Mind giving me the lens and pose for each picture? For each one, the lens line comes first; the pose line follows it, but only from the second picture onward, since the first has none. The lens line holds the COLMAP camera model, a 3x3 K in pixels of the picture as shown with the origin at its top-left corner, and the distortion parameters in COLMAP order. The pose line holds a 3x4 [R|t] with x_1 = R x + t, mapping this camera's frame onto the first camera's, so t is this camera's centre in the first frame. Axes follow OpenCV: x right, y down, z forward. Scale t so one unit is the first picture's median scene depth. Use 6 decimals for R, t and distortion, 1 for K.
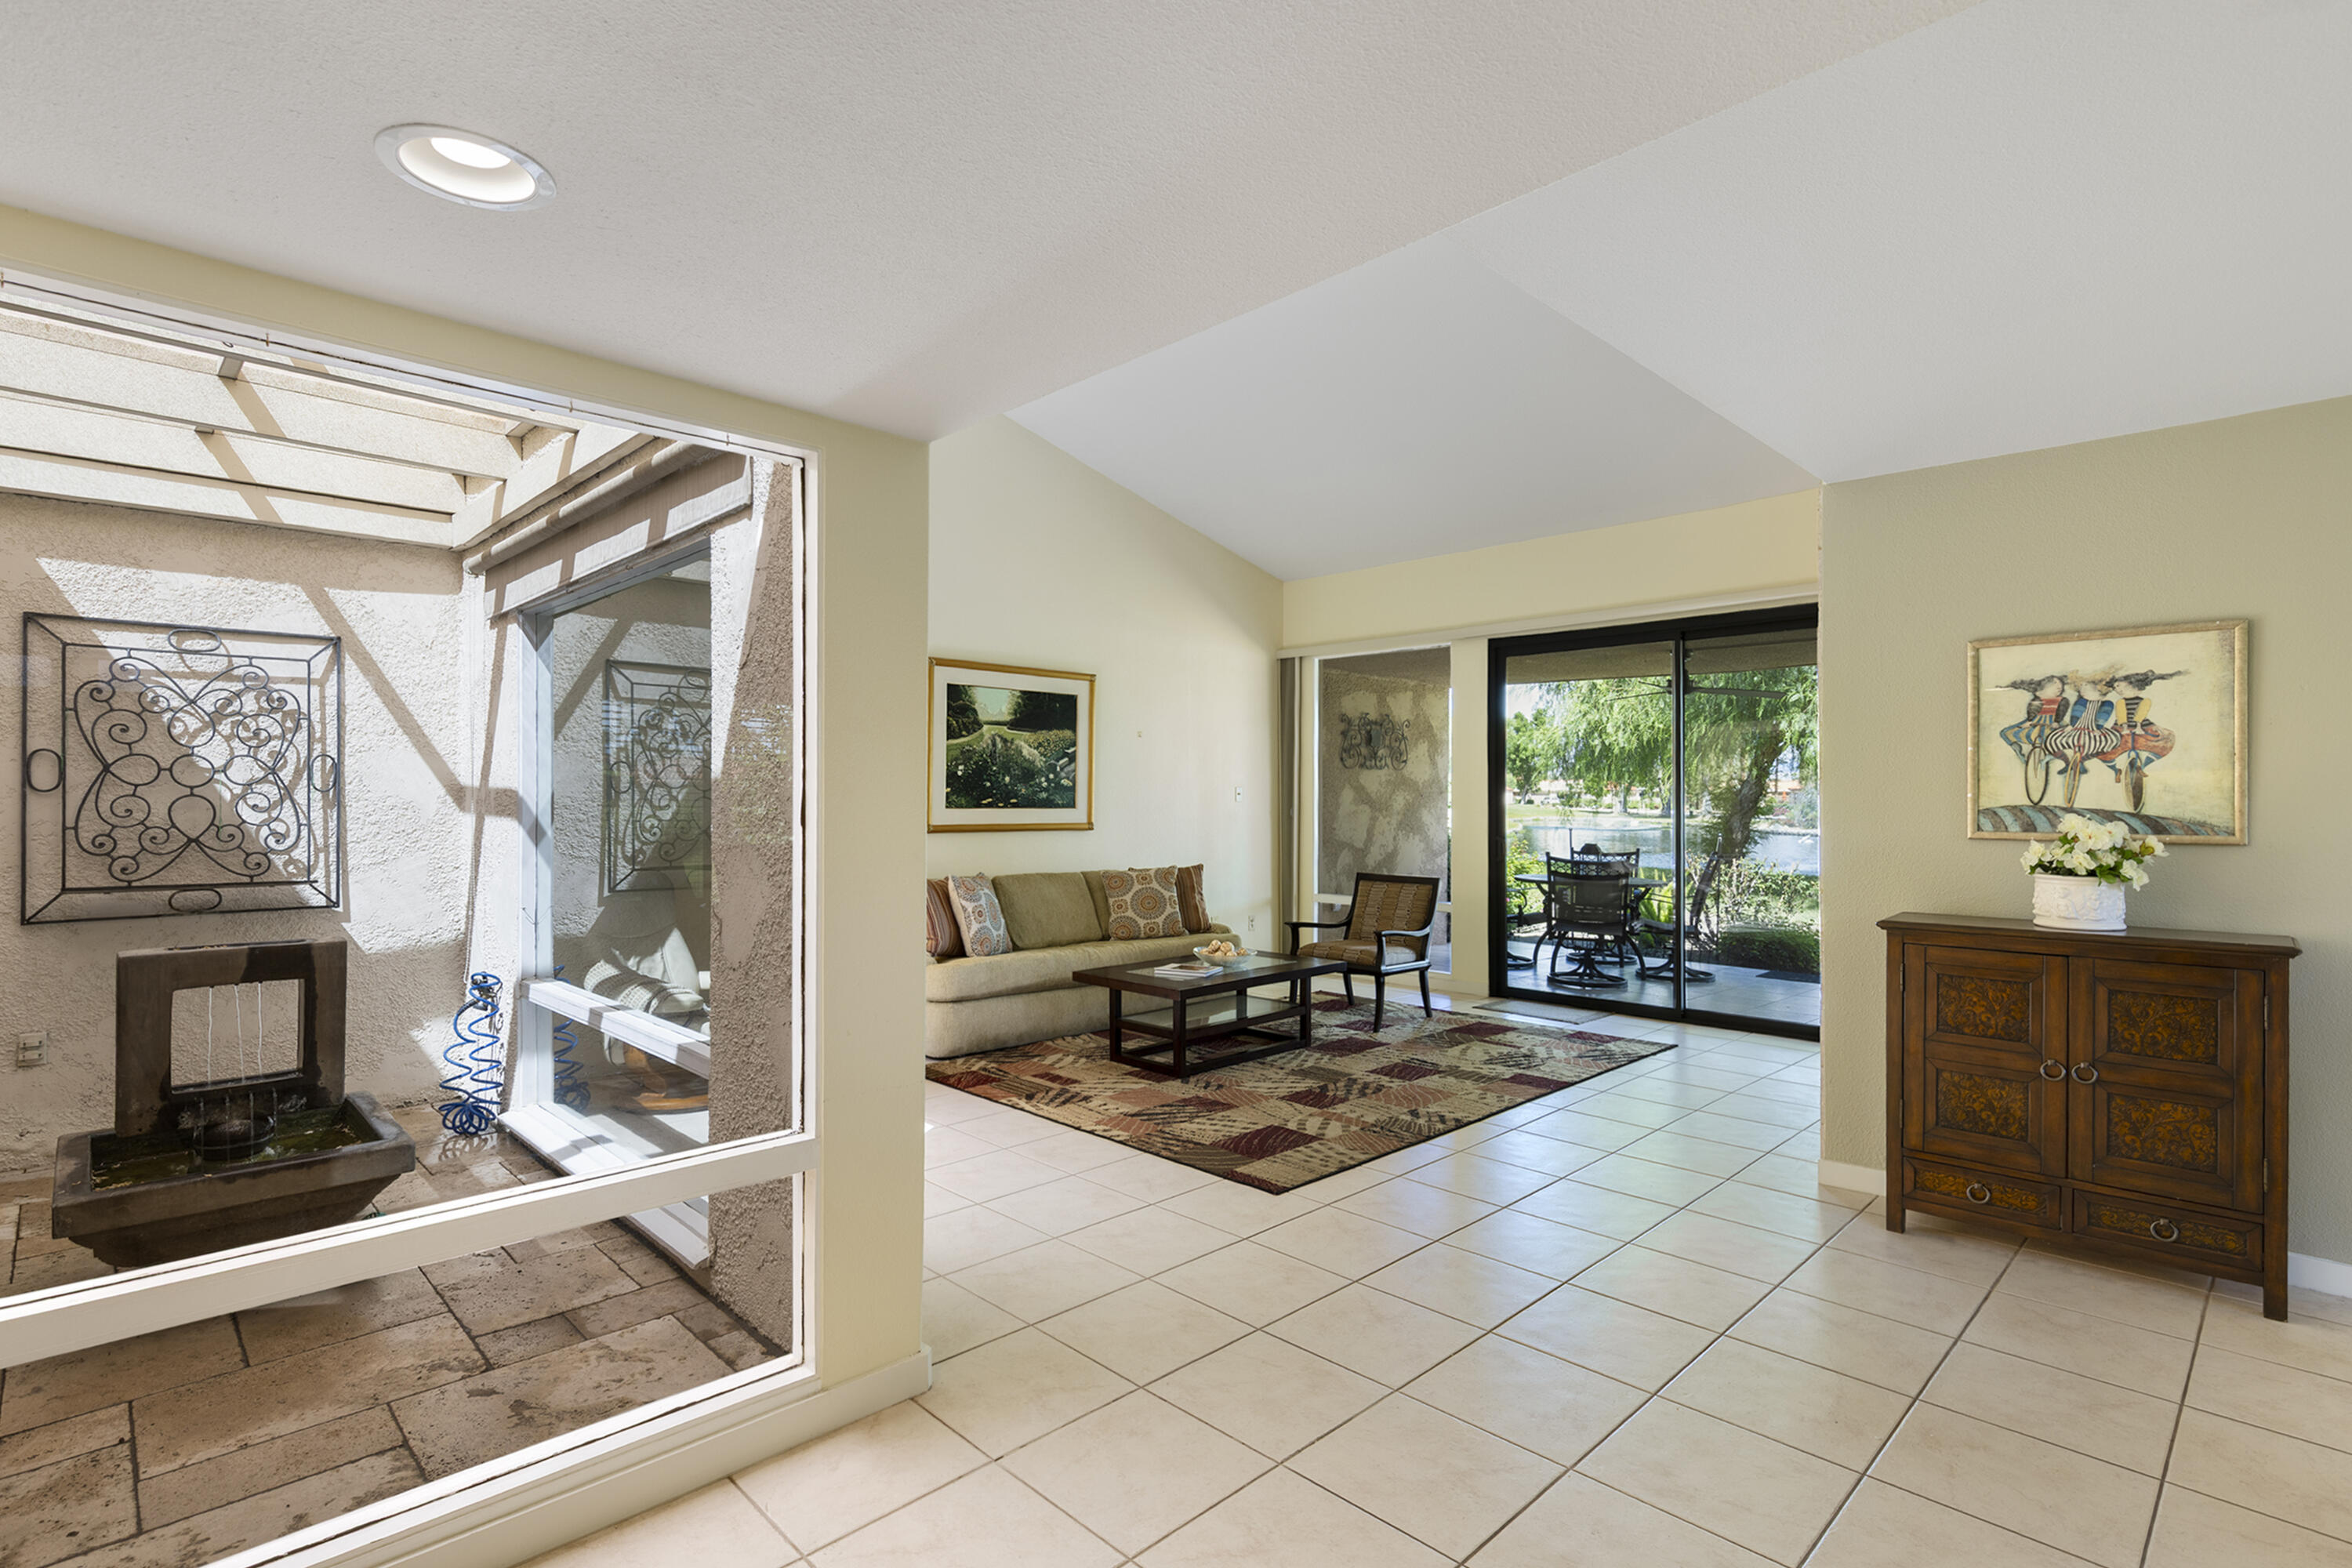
lens RADIAL K [[1109.0, 0, 1150.8], [0, 1109.0, 795.1], [0, 0, 1]] dist [0.001156, -0.000063]
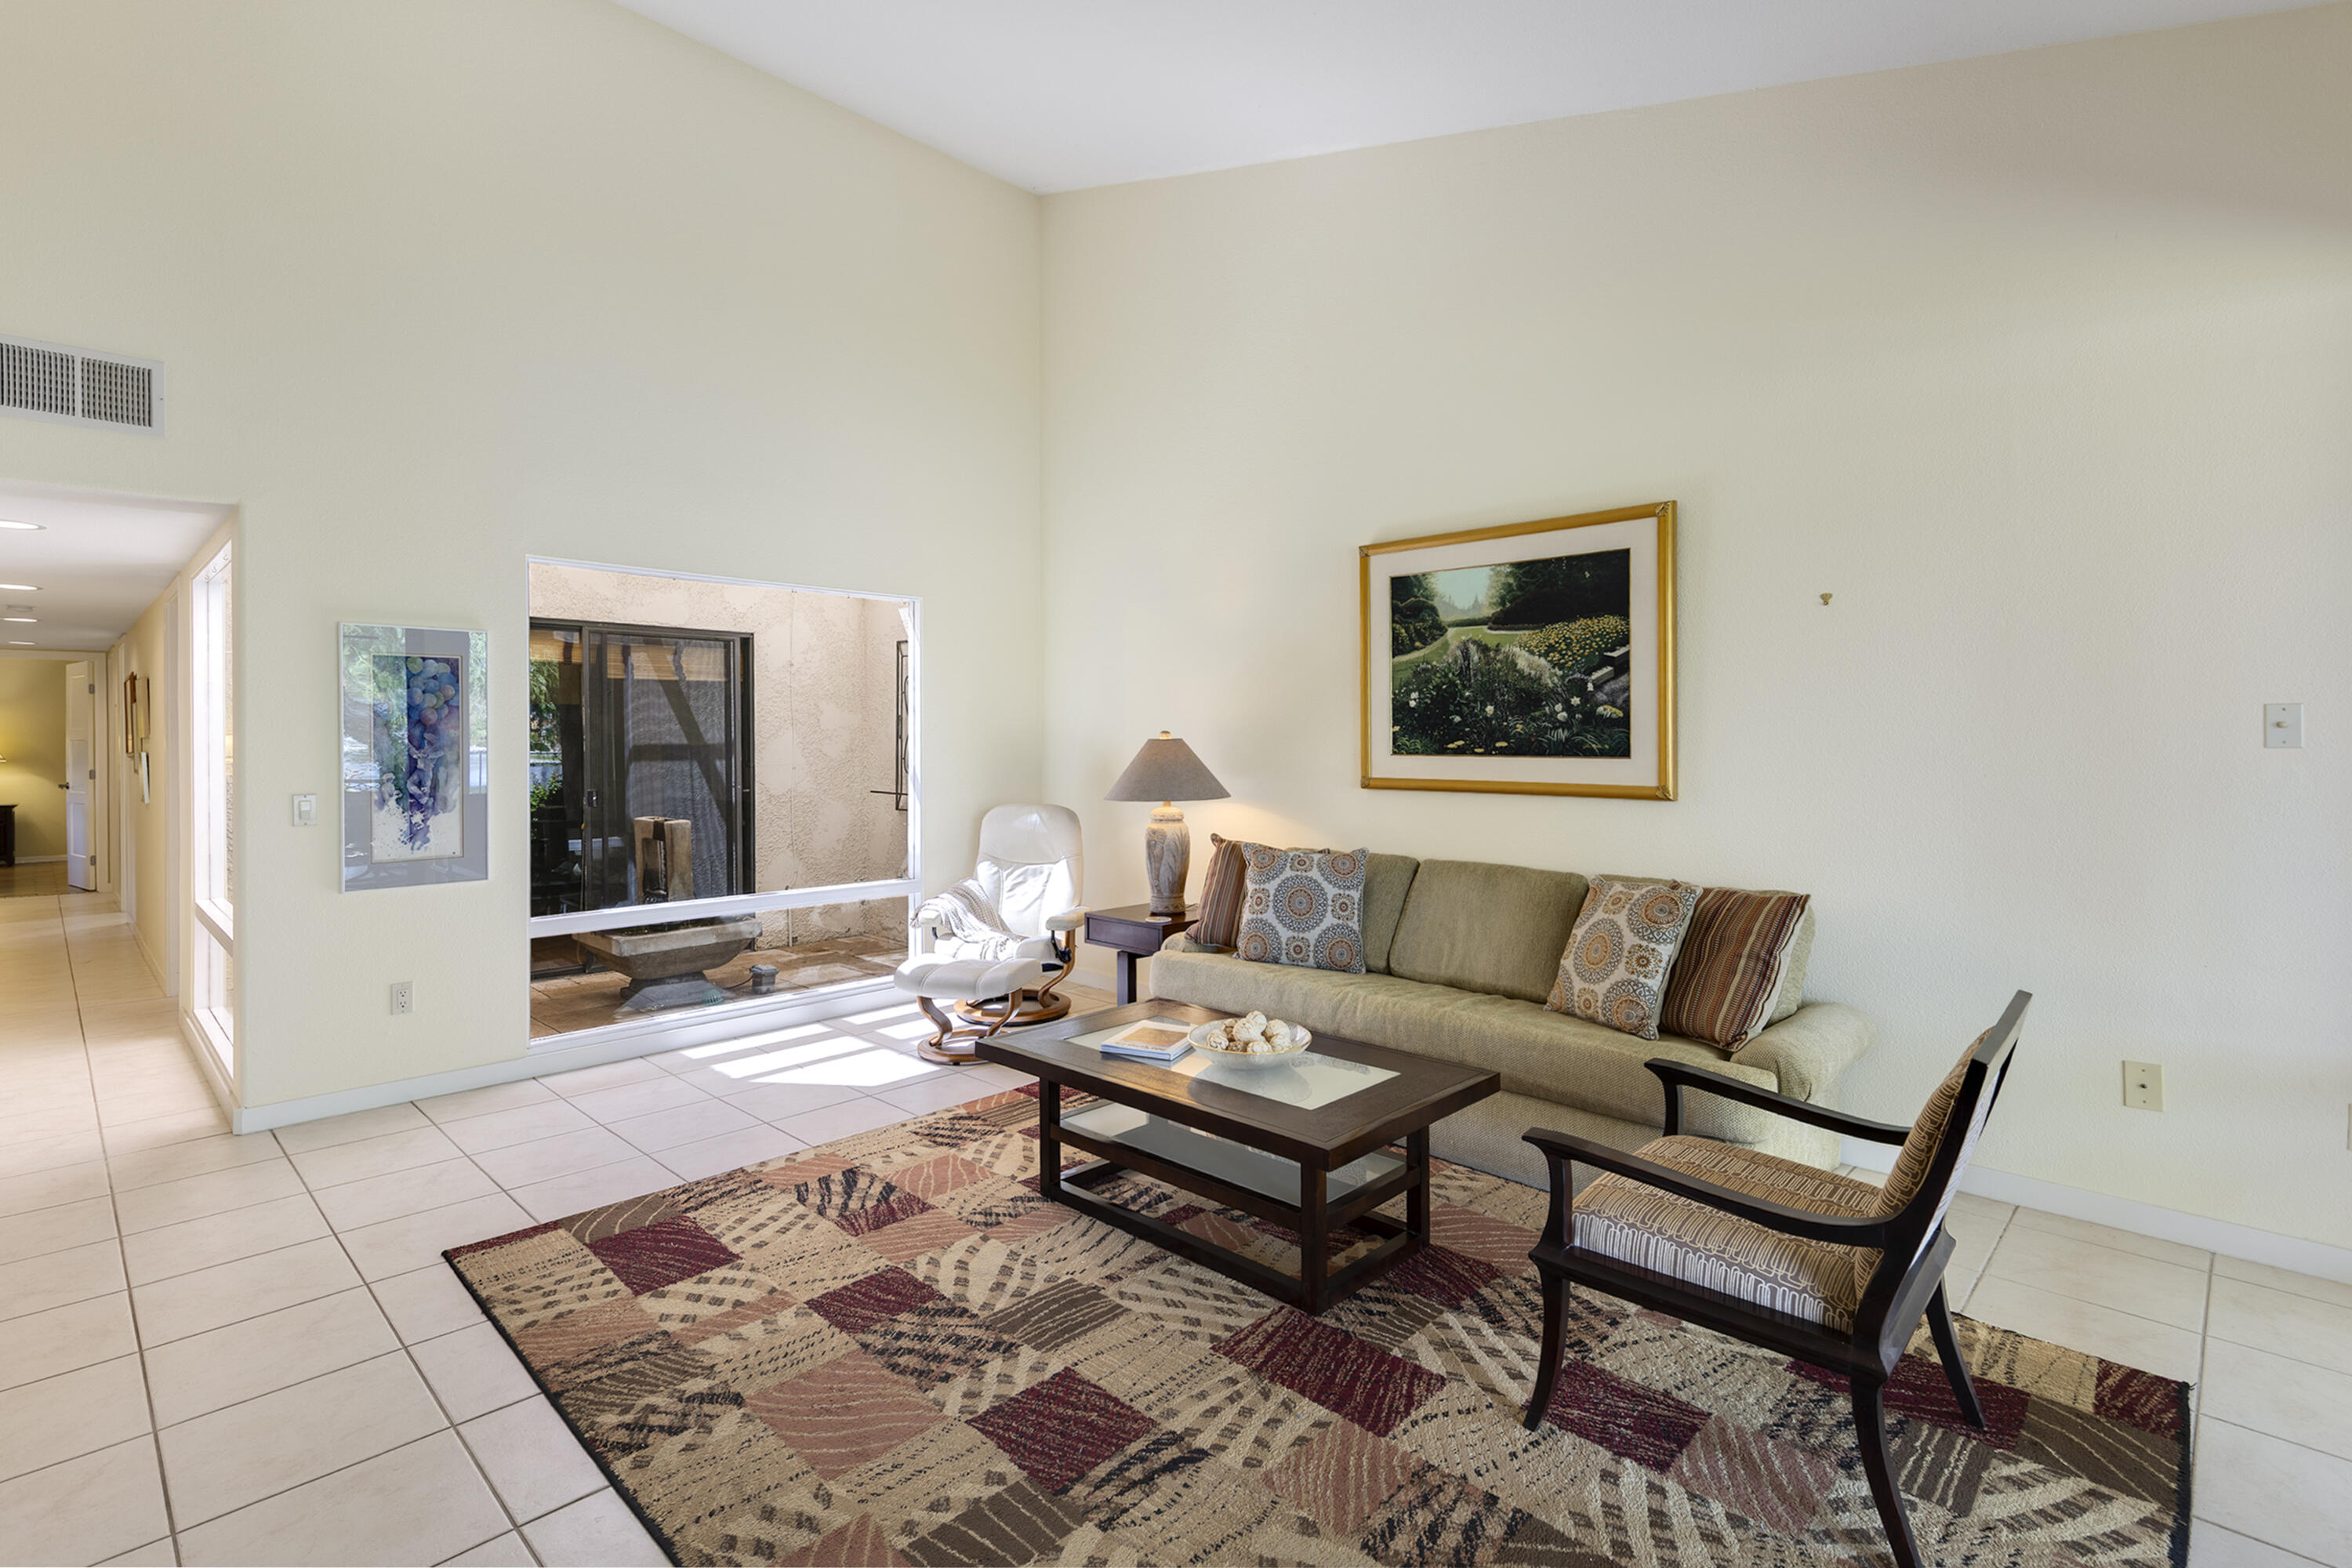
lens RADIAL K [[1100.4, 0, 1161.8], [0, 1100.4, 750.0], [0, 0, 1]] dist [0.002284, 0.000043]
pose [[0.043912, 0.005900, -0.999018, 0.506788], [0.003547, 0.999975, 0.006062, 0.004111], [0.999029, -0.003810, 0.043890, 0.827398]]
